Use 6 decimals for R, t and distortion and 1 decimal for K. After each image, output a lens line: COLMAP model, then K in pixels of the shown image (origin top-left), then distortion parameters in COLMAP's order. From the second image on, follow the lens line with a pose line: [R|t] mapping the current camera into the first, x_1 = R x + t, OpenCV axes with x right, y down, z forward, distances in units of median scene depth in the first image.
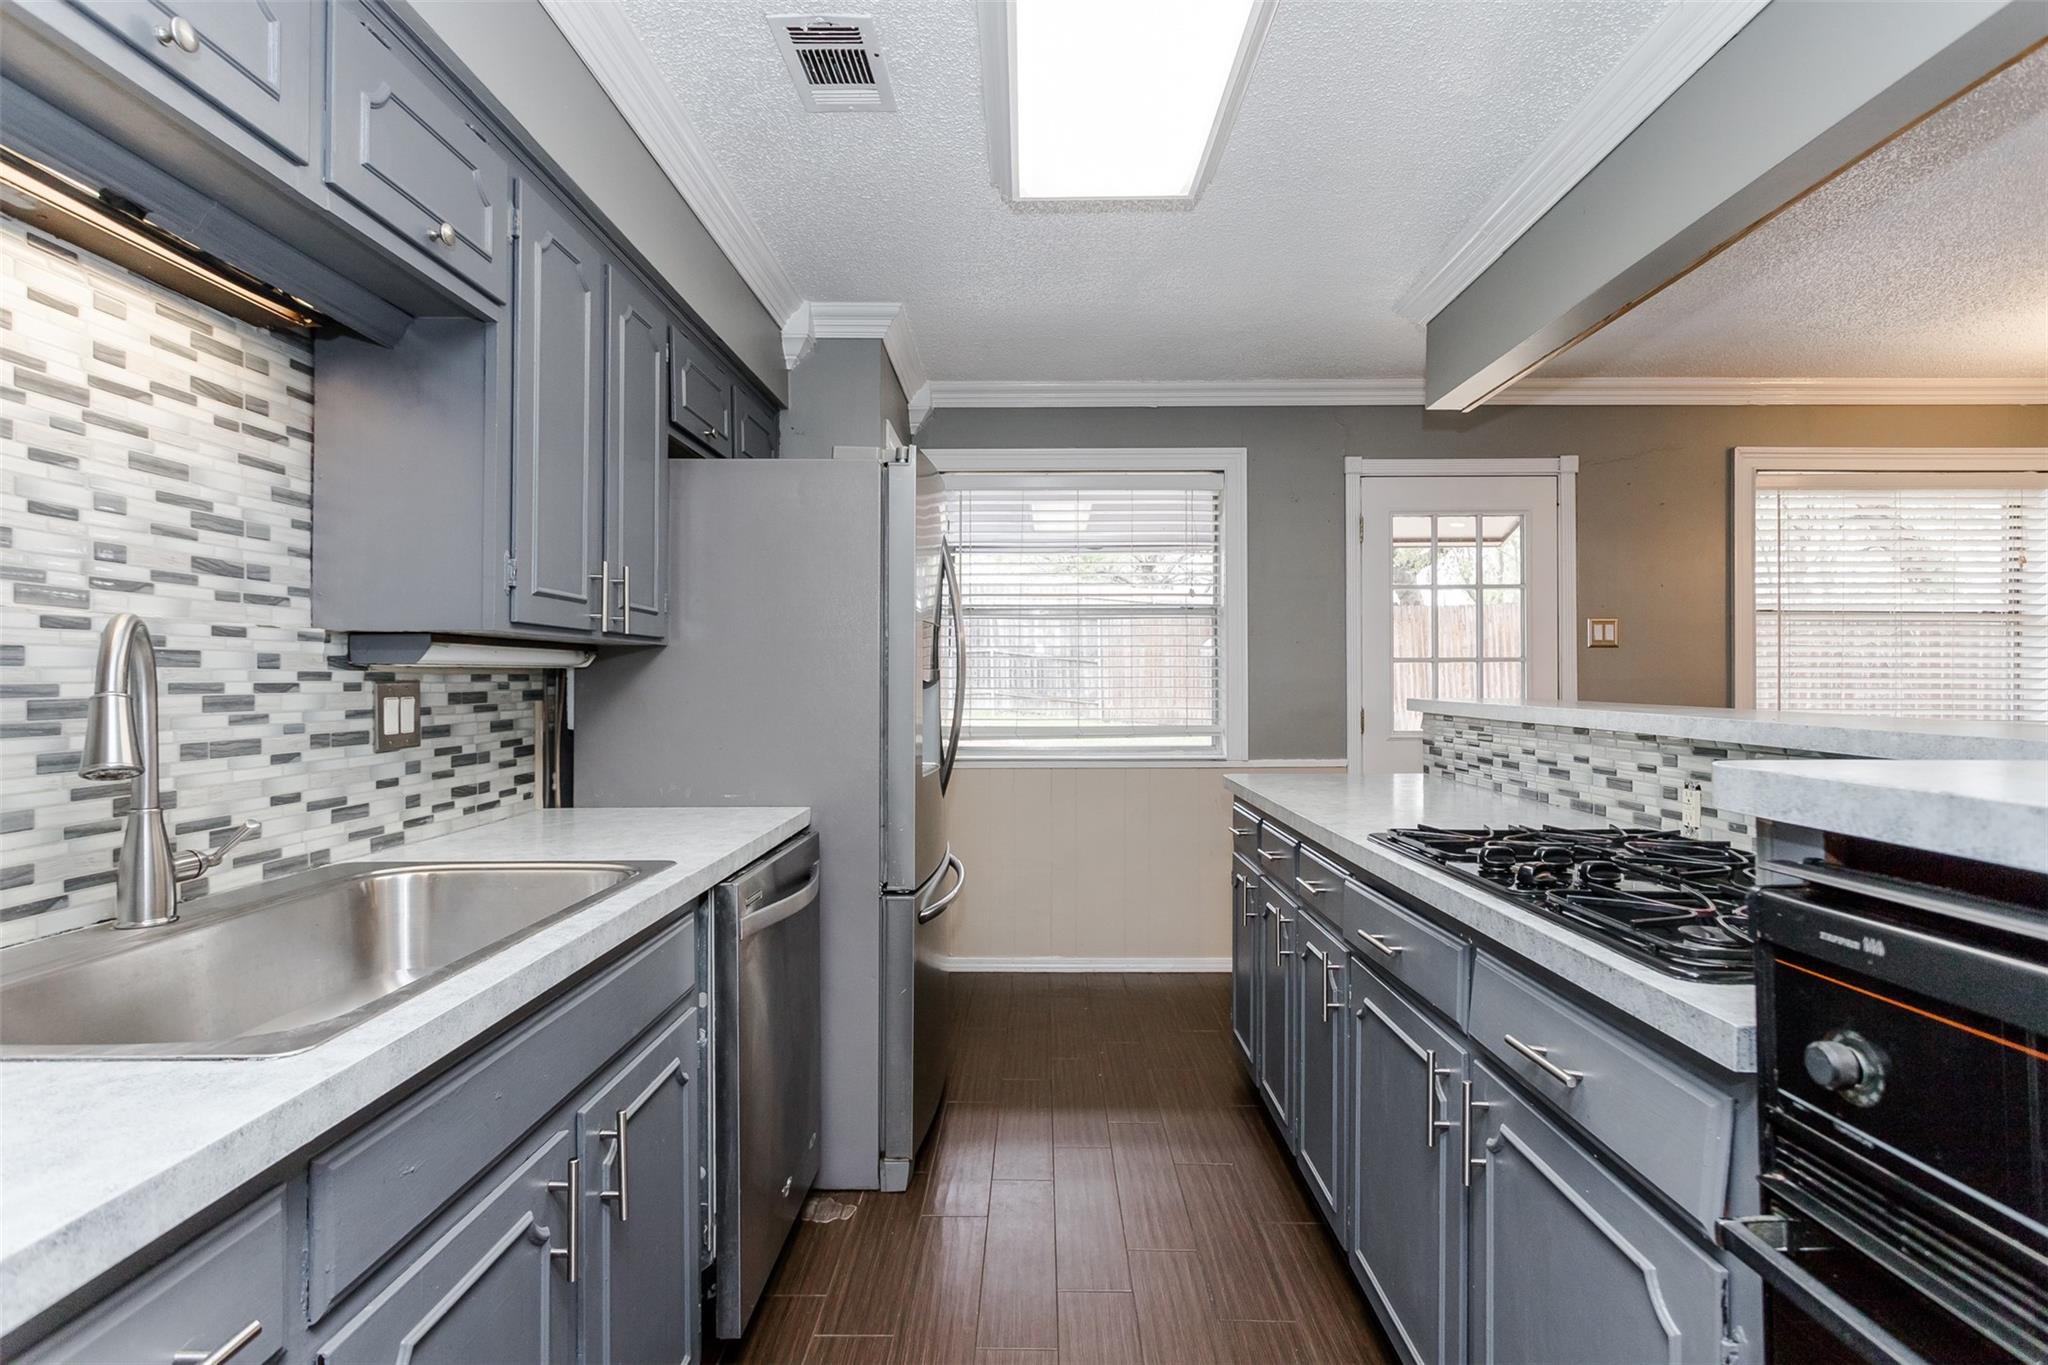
lens RADIAL K [[990.8, 0, 1024.0], [0, 990.8, 682.5], [0, 0, 1]] dist [0.000766, 0.000254]
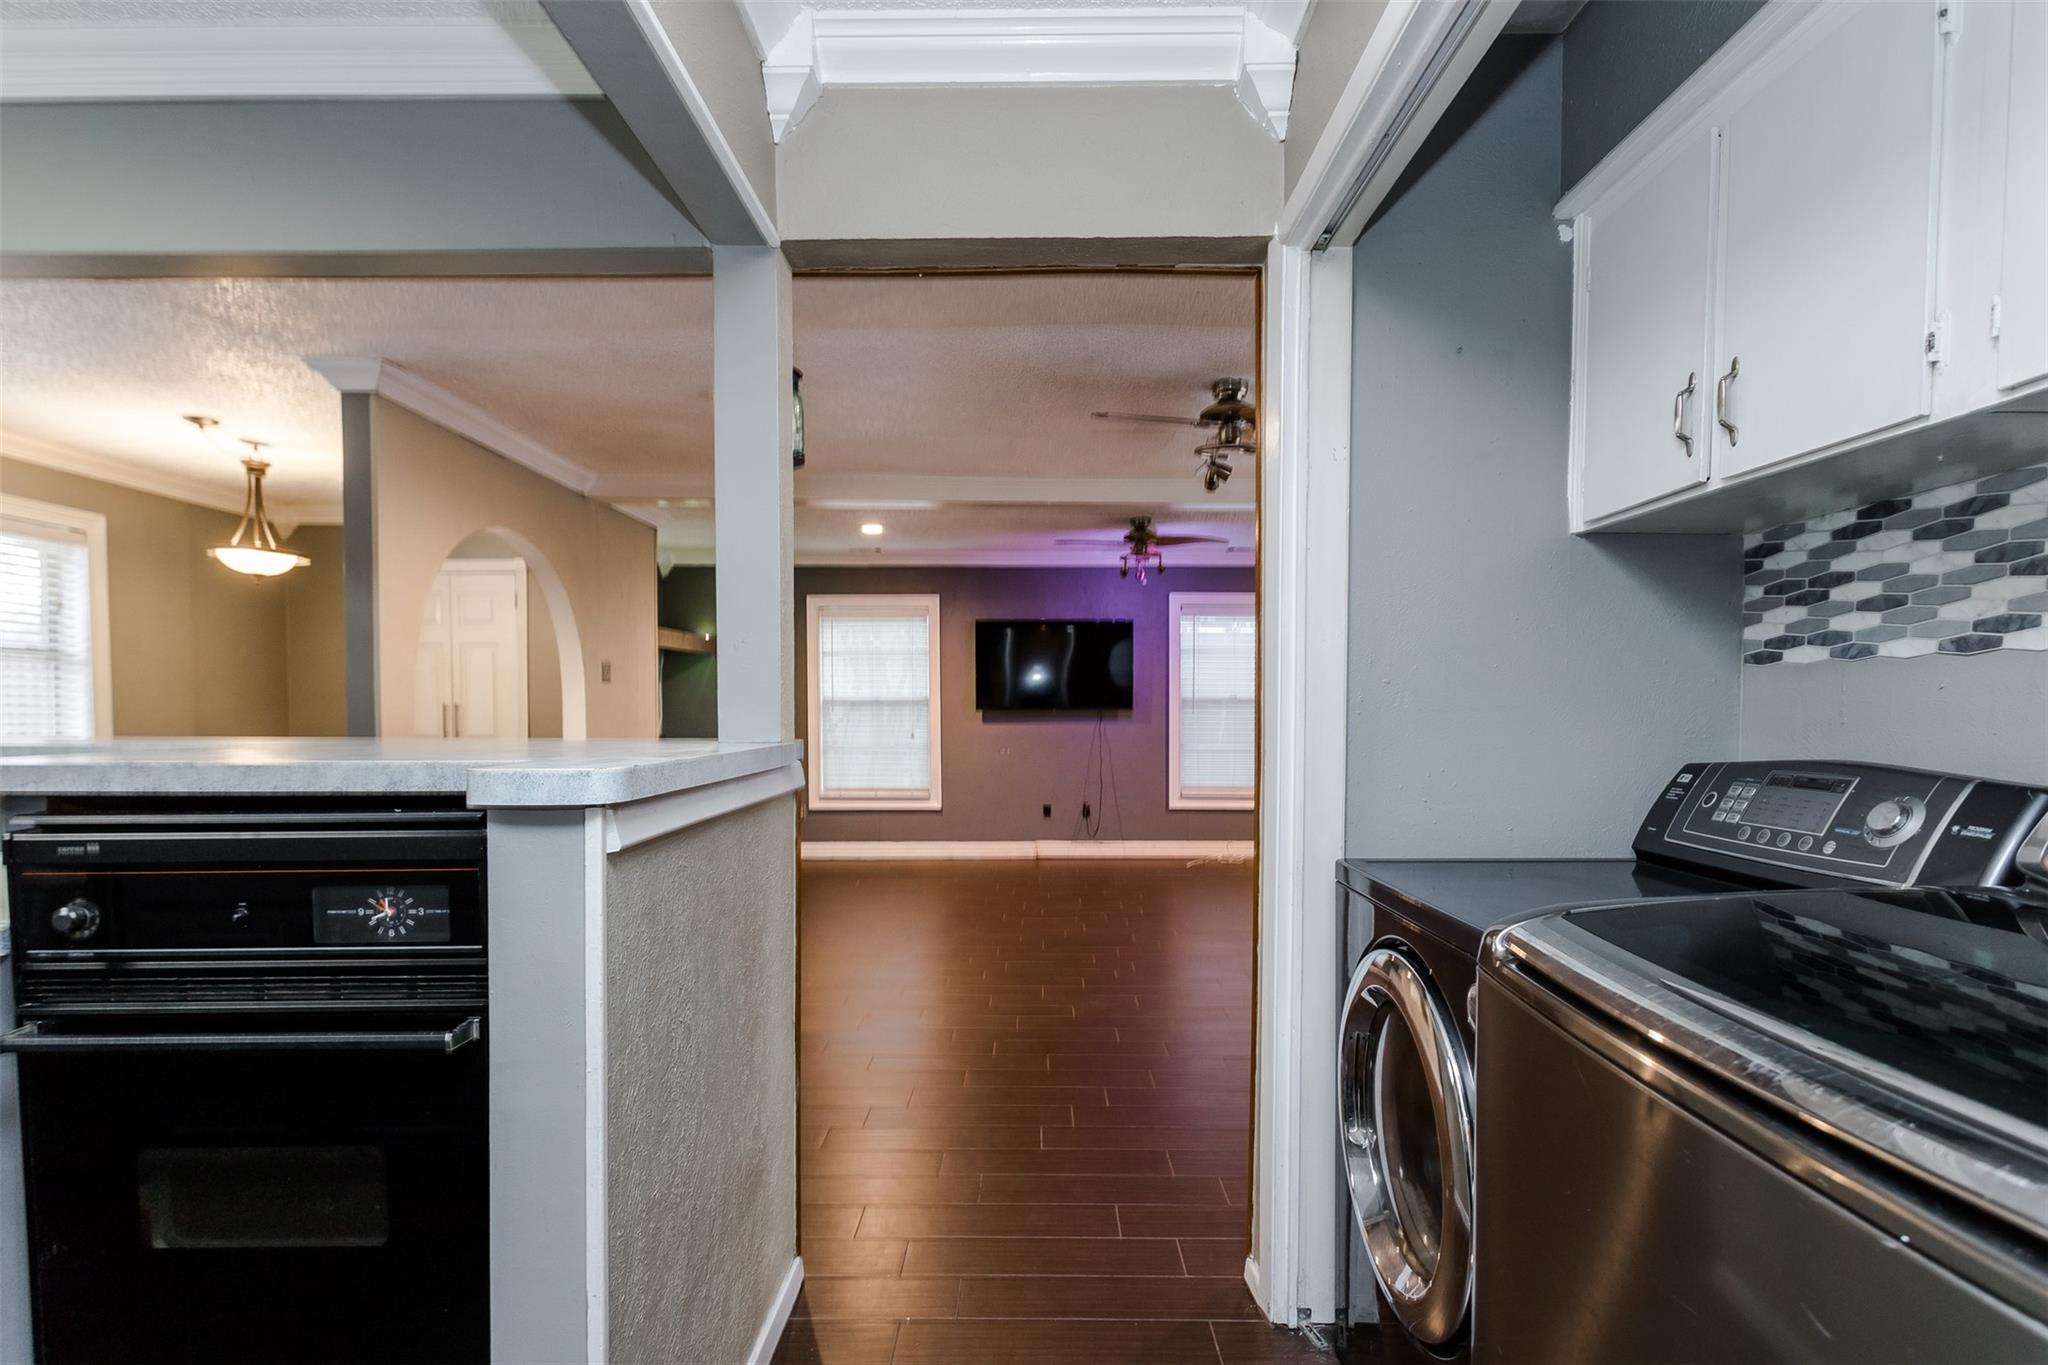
lens RADIAL K [[990.8, 0, 1024.0], [0, 990.8, 682.5], [0, 0, 1]] dist [0.000766, 0.000254]
pose [[-0.011850, 0.030204, 0.999474, -1.031537], [0.000536, 0.999544, -0.030199, 0.018472], [-0.999930, 0.000178, -0.011861, -0.714965]]
